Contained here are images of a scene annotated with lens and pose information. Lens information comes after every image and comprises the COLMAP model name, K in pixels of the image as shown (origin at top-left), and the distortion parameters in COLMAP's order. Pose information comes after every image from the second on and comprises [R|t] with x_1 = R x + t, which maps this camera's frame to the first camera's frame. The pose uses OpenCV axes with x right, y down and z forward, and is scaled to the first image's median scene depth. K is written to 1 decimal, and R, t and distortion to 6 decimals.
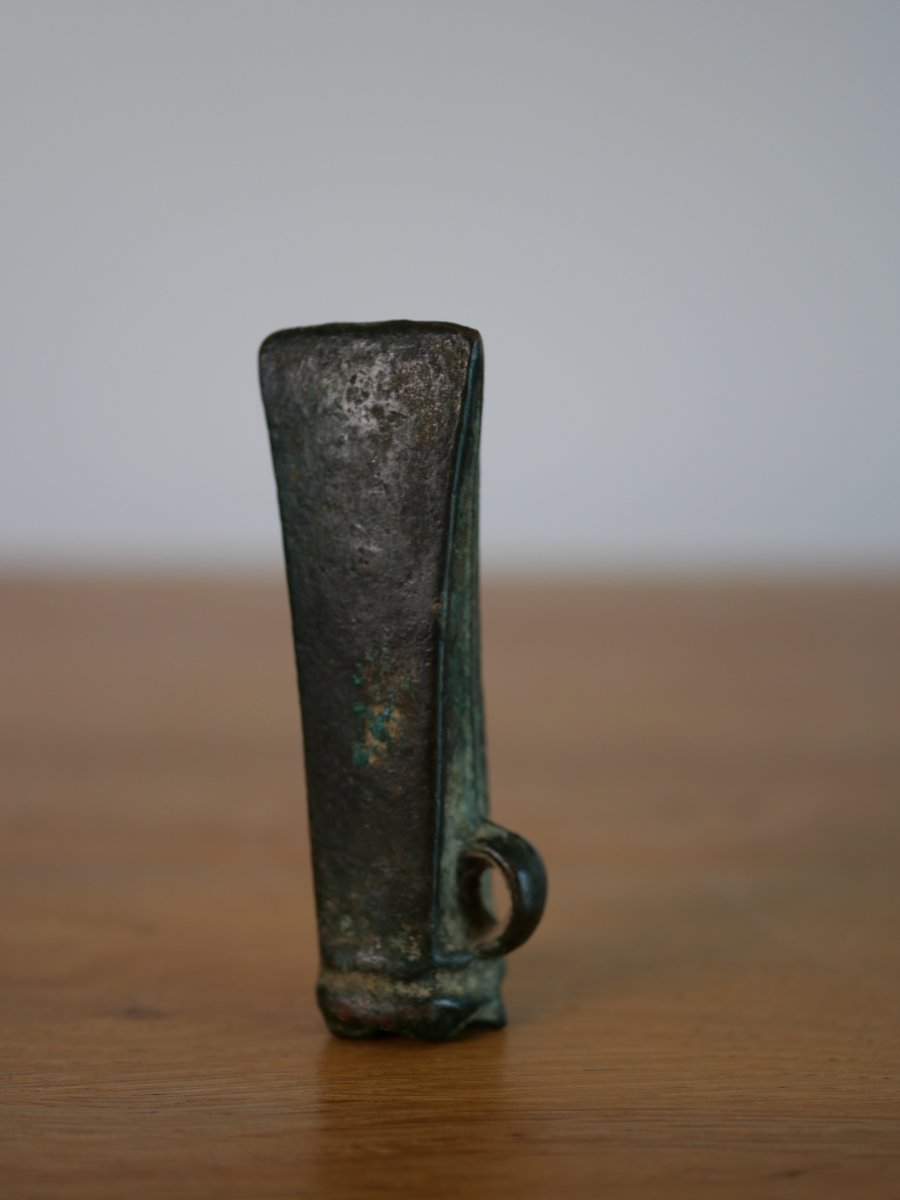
lens RADIAL K [[2088.7, 0, 450.0], [0, 2088.7, 600.0], [0, 0, 1]] dist [0.017352, -0.116322]
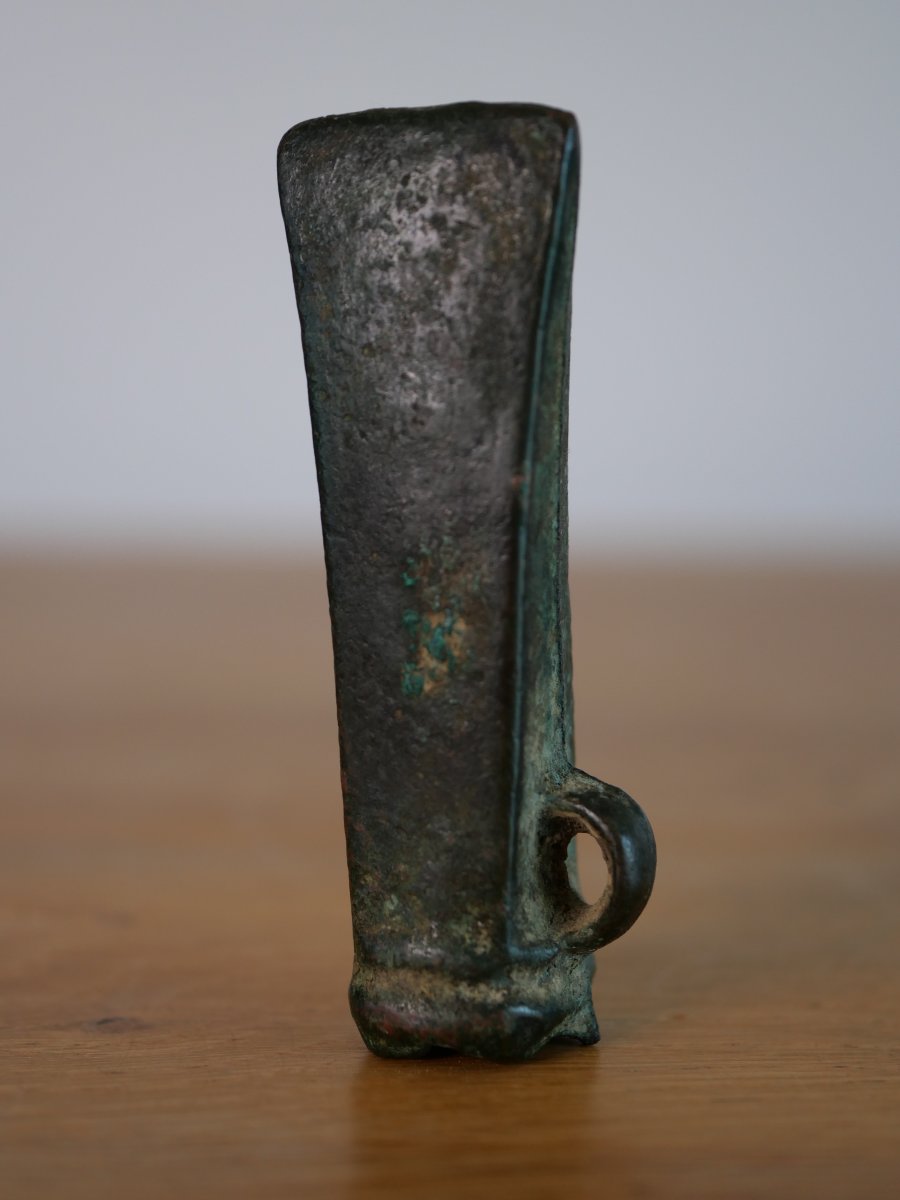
lens RADIAL K [[2106.8, 0, 450.0], [0, 2106.8, 600.0], [0, 0, 1]] dist [-0.019646, 0.119368]
pose [[0.999894, 0.004291, 0.013900, -0.040134], [-0.004145, 0.999936, -0.010498, 0.053420], [-0.013945, 0.010439, 0.999848, 0.242291]]
